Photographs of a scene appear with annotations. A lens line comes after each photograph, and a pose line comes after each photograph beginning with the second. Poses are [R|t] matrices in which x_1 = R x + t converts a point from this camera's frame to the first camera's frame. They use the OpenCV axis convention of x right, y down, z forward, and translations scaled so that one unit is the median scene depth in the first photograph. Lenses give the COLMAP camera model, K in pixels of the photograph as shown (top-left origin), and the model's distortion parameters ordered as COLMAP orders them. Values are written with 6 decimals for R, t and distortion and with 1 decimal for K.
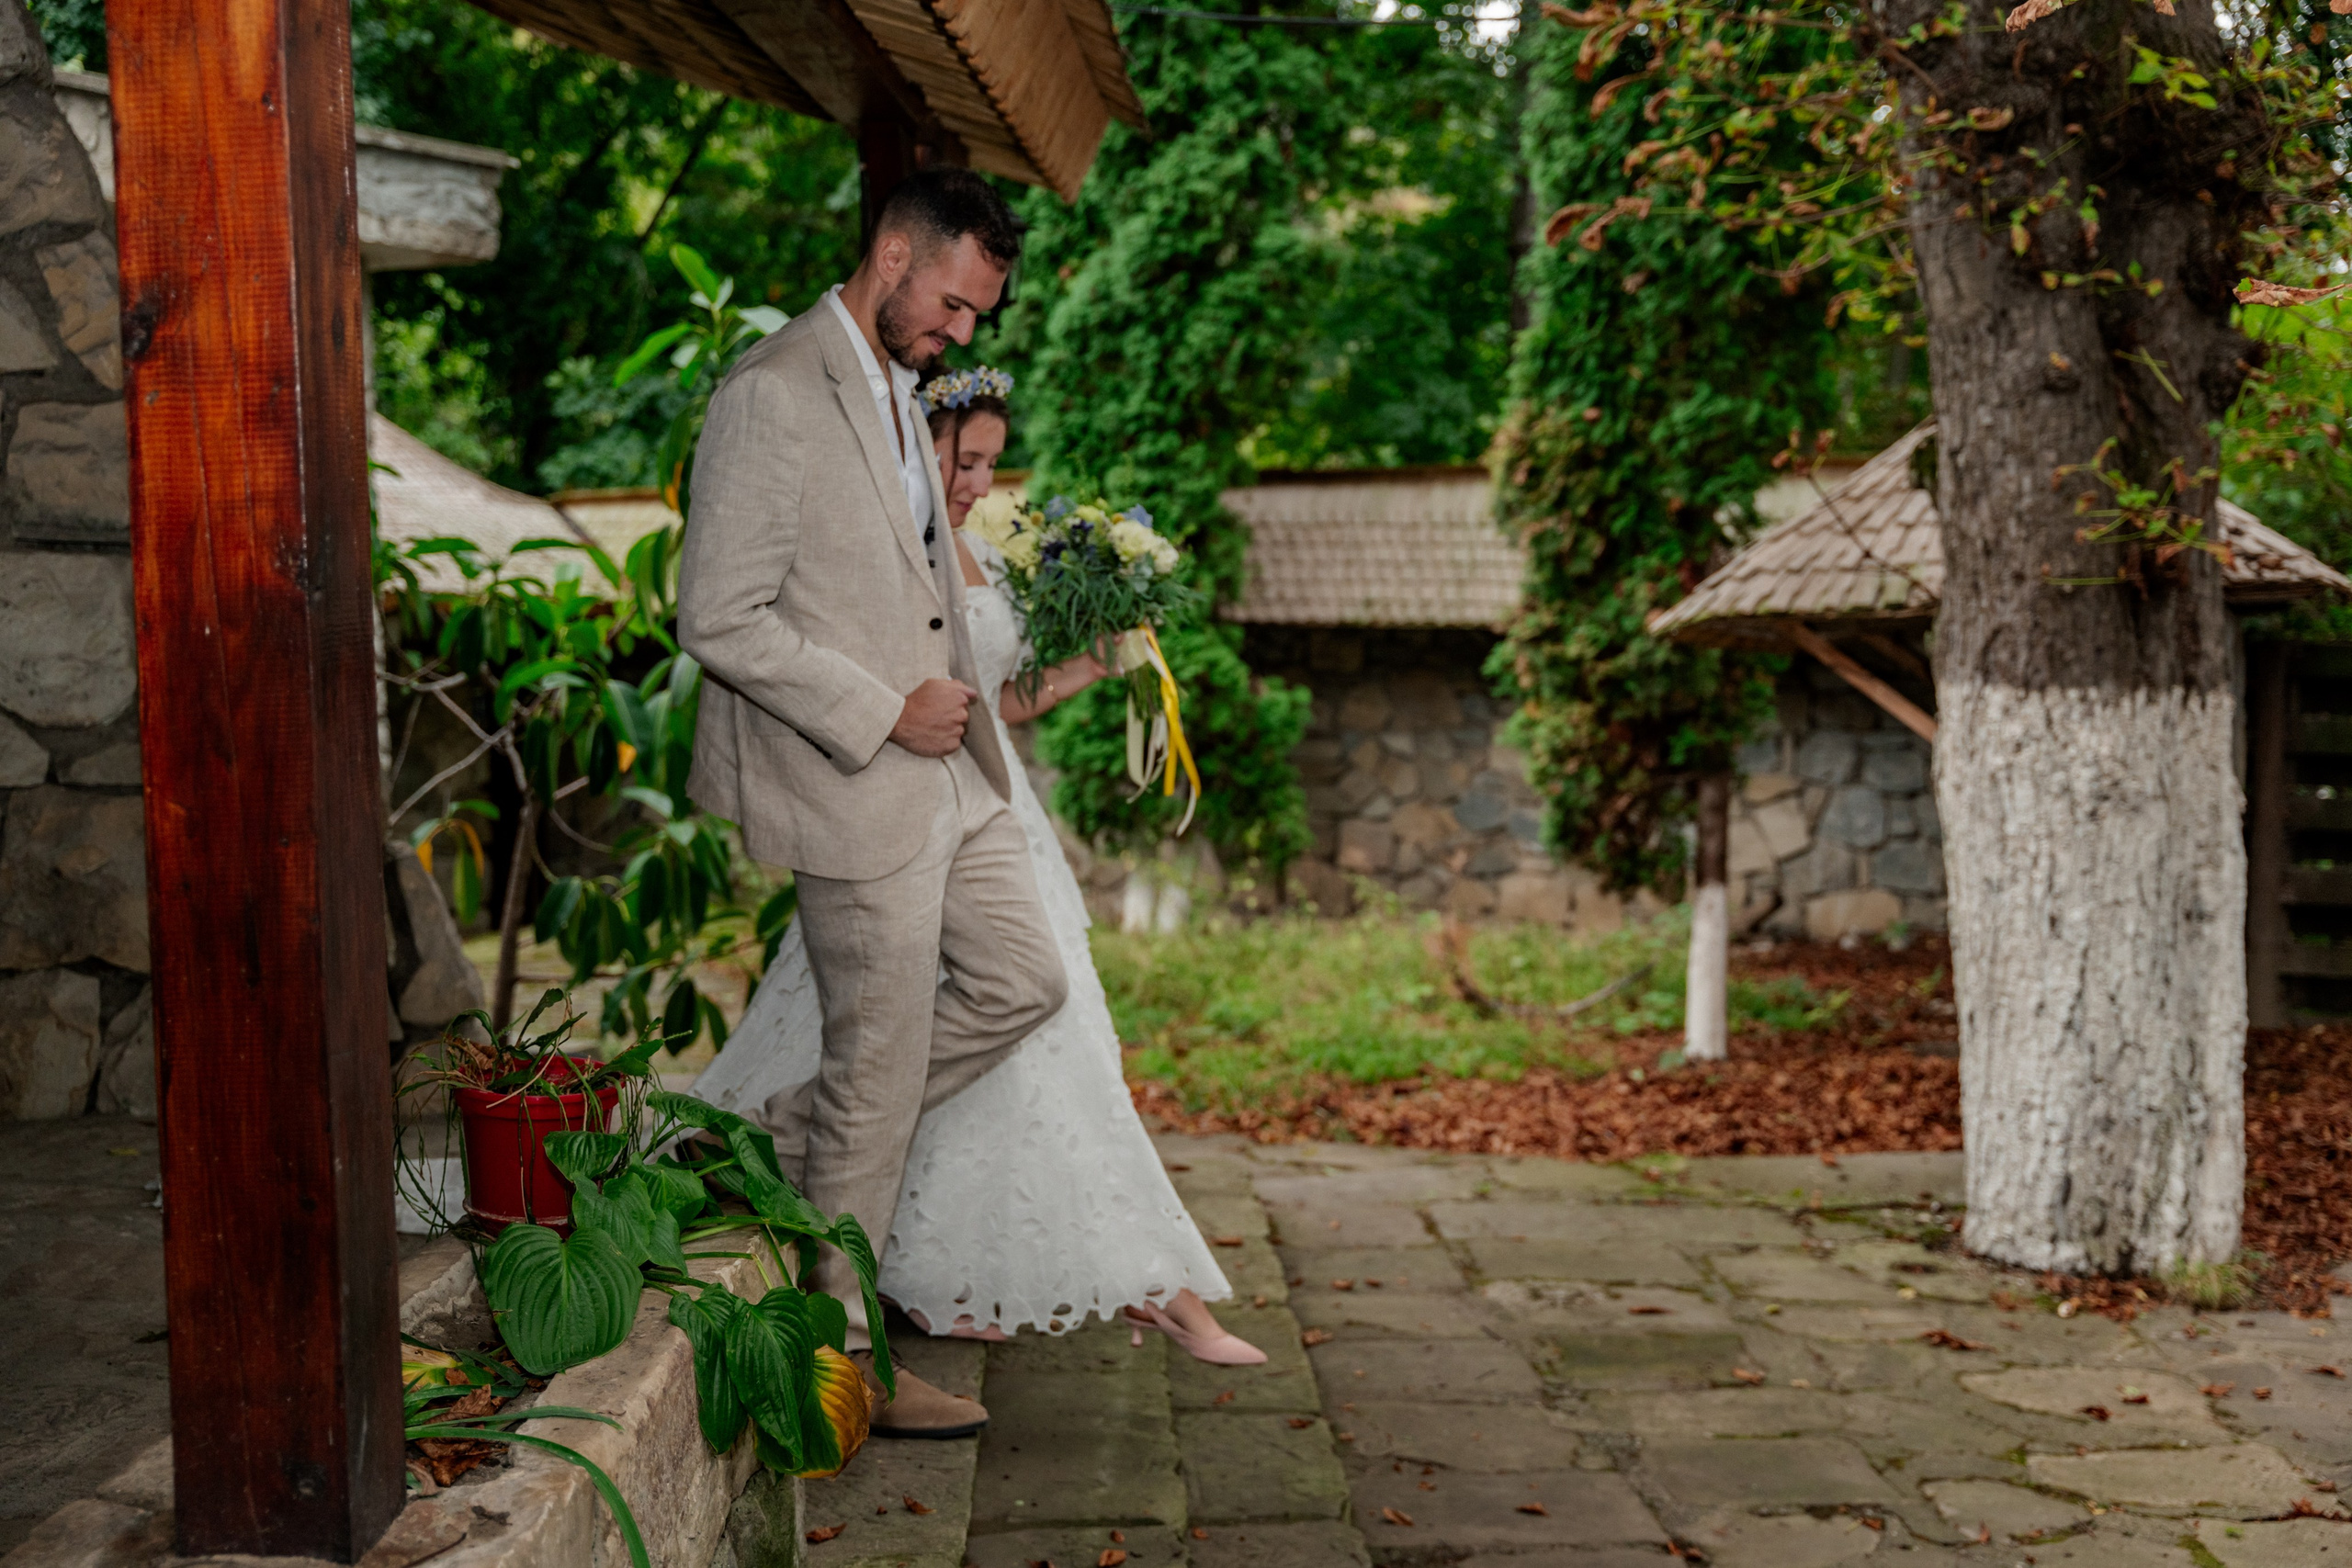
lens RADIAL K [[2913.2, 0, 1176.0], [0, 2913.2, 784.0], [0, 0, 1]] dist [-0.012972, -0.001736]
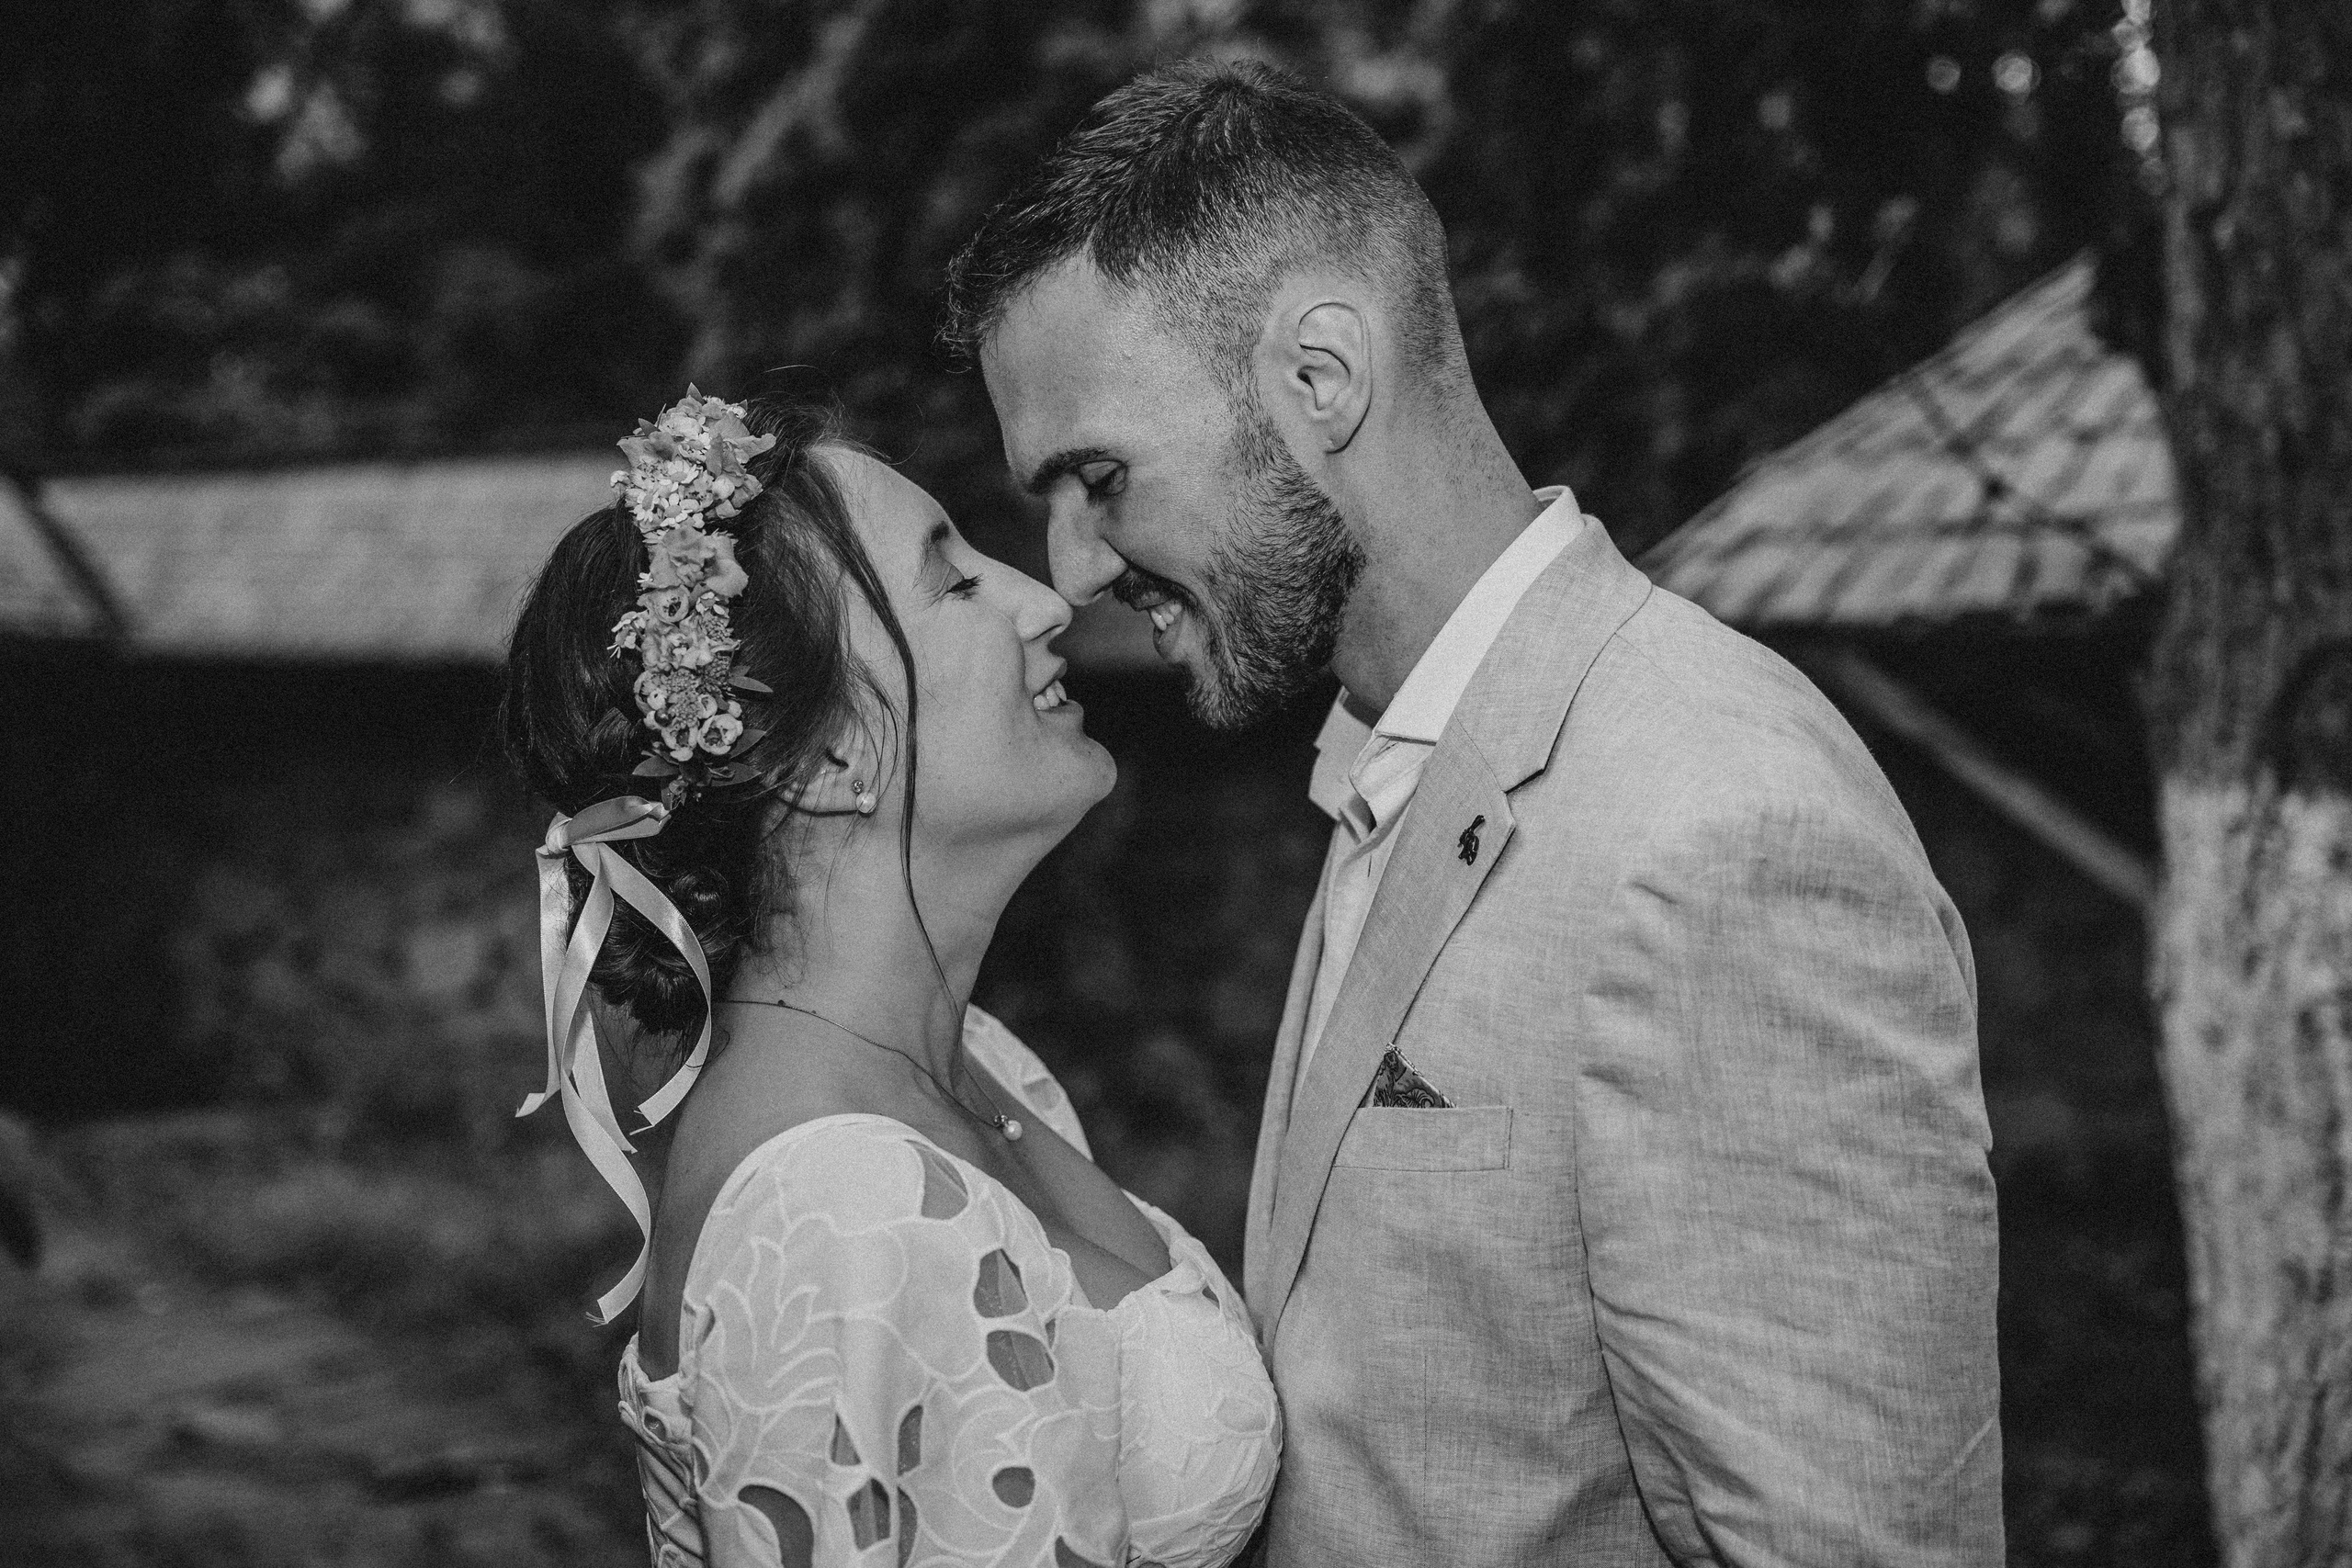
lens RADIAL K [[3514.1, 0, 1176.0], [0, 3514.1, 784.0], [0, 0, 1]] dist [0.117226, 0.053080]
pose [[0.999982, -0.000379, -0.006062, 0.126735], [0.000229, 0.999691, -0.024853, -0.022890], [0.006069, 0.024851, 0.999673, 0.503741]]
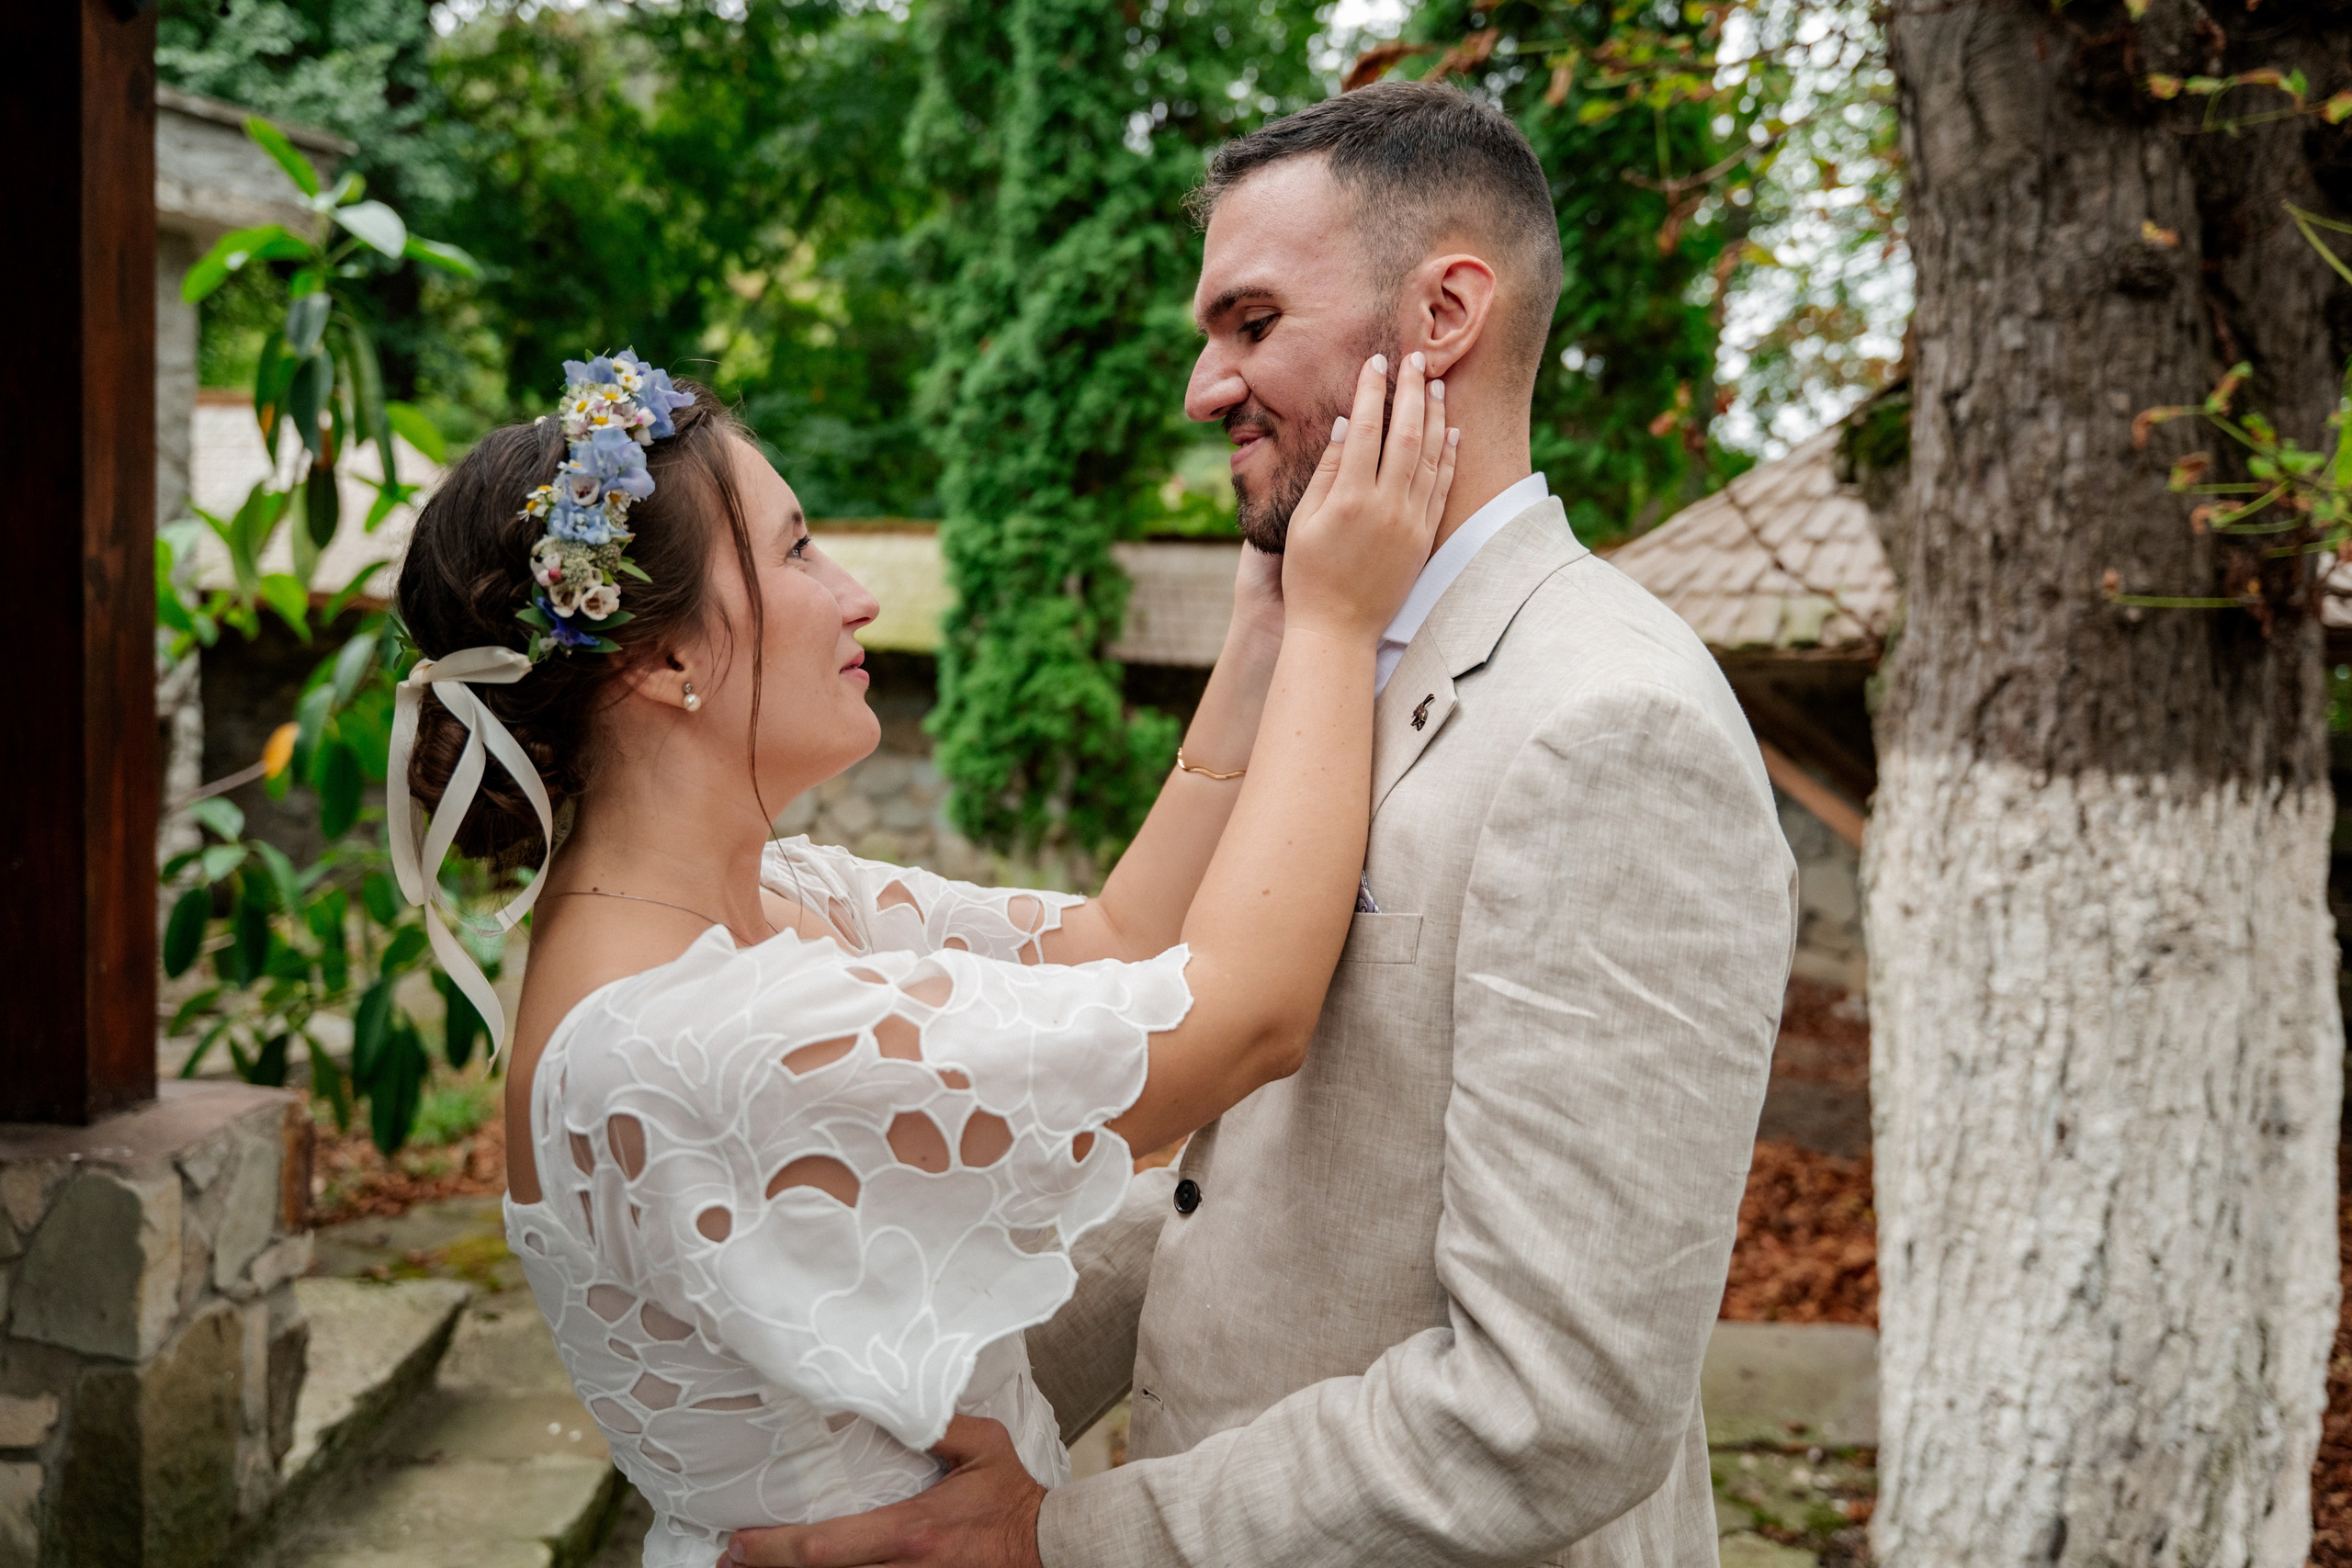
lens RADIAL K [[1855.0, 0, 1176.0], [0, 1855.0, 784.0], [0, 0, 1]] dist [0.002239, -0.005793]
pose [[0.998826, 0.048379, -0.002622, 0.101418], [-0.048371, 0.998824, 0.003203, -0.021749], [0.002774, -0.003072, 0.999991, 0.585437]]
